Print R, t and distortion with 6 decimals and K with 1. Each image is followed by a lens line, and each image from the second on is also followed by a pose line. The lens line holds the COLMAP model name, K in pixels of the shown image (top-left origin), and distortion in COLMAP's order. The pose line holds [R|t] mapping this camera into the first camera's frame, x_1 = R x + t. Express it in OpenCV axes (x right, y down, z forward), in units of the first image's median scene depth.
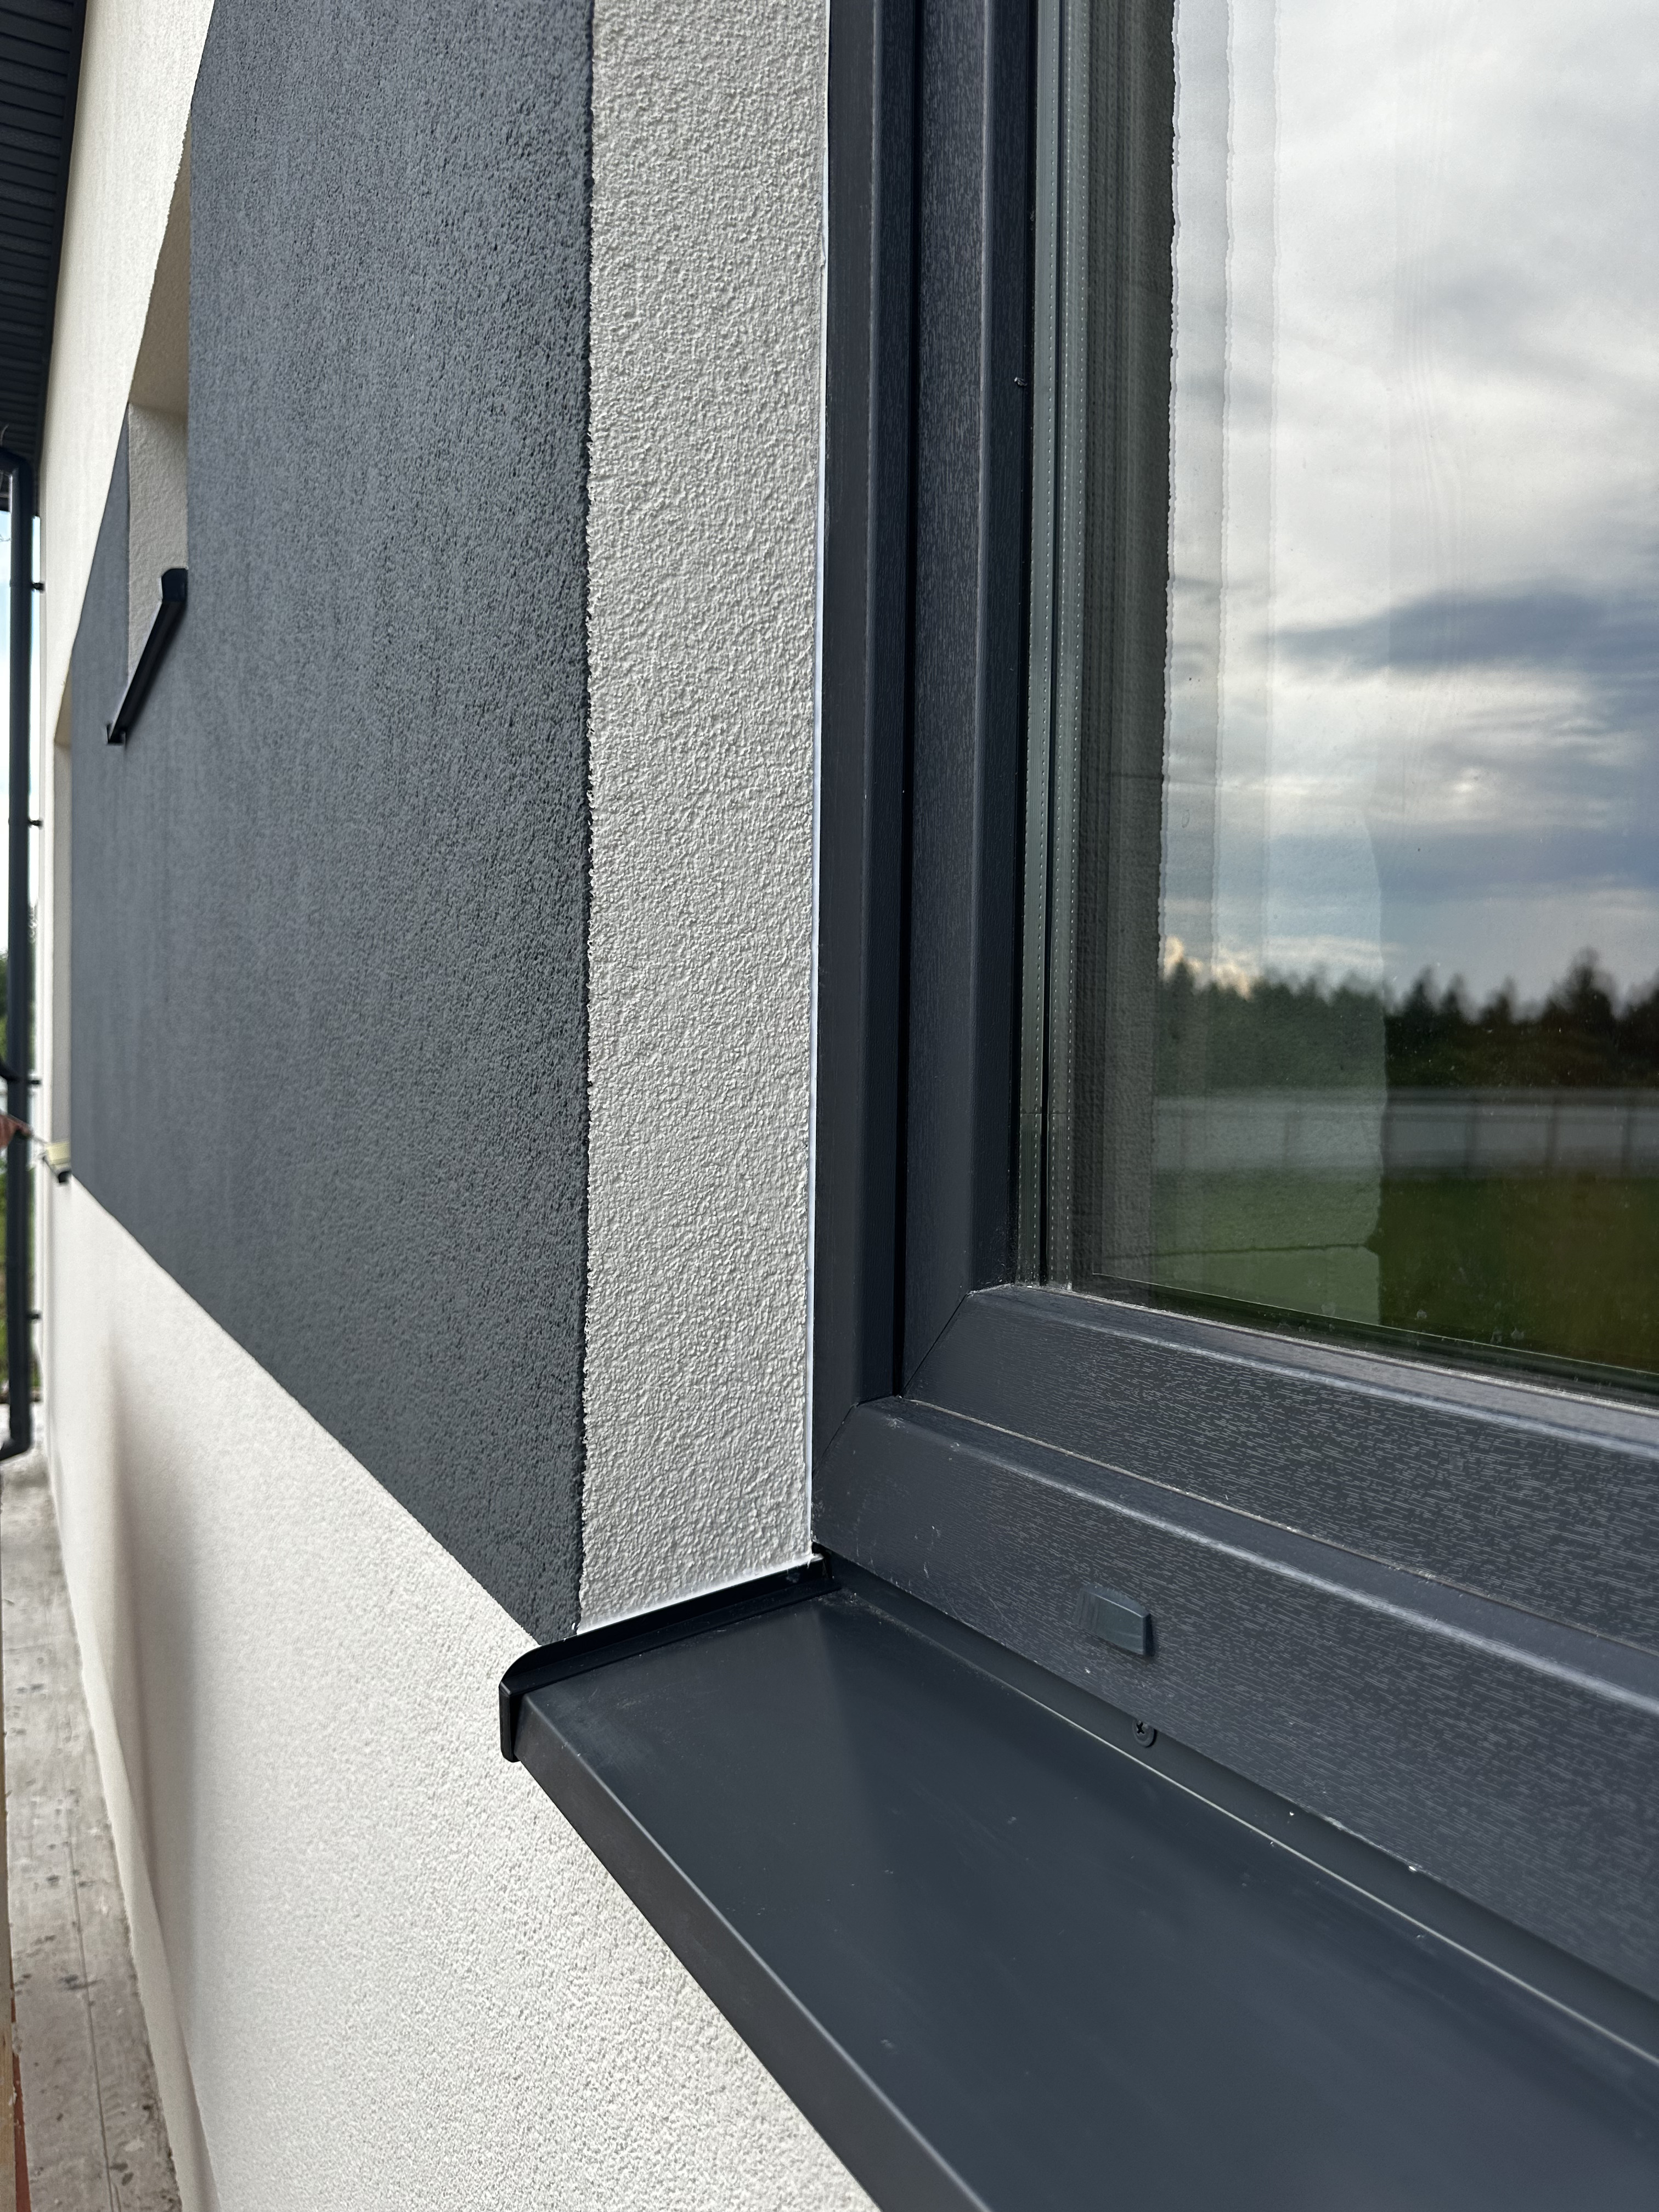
lens RADIAL K [[1584.2, 0, 829.5], [0, 1584.2, 1106.0], [0, 0, 1]] dist [0.027165, -0.004895]
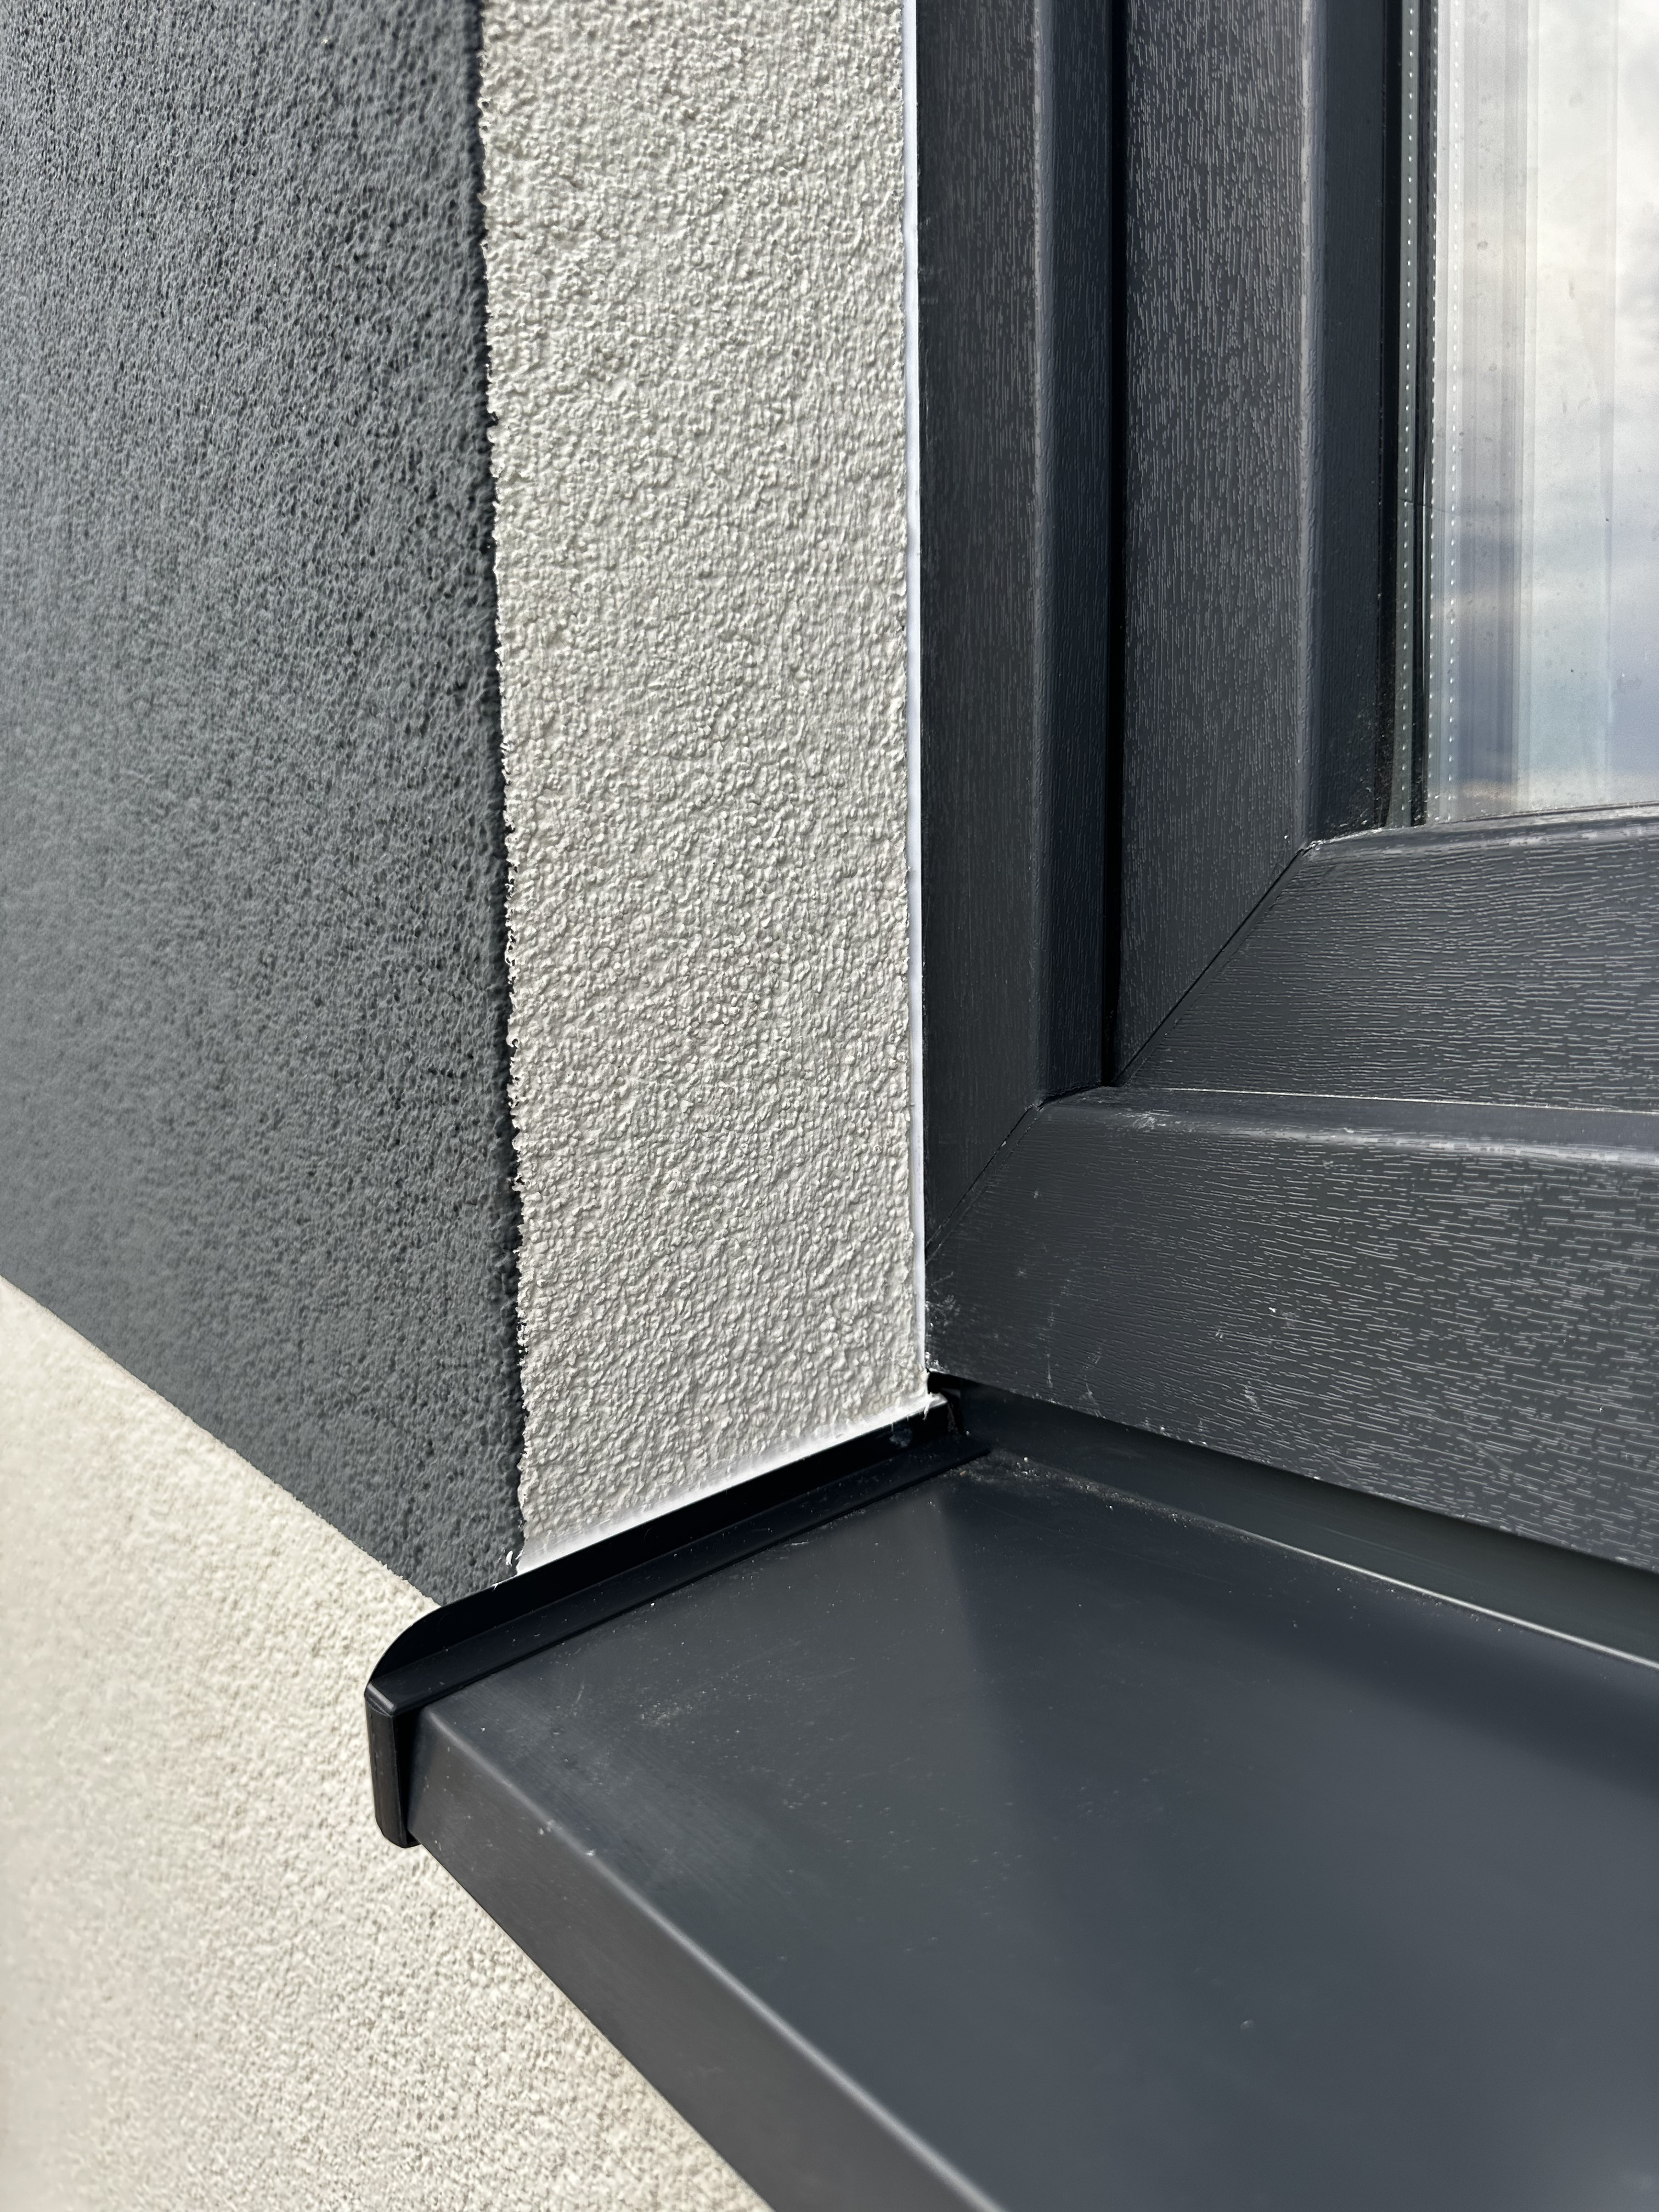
lens RADIAL K [[1570.9, 0, 824.3], [0, 1570.9, 1169.5], [0, 0, 1]] dist [0.137631, -0.294010]
pose [[0.988710, -0.036155, 0.145417, -0.127176], [0.021092, 0.994373, 0.103819, 0.152904], [-0.148352, -0.099580, 0.983908, 0.494434]]
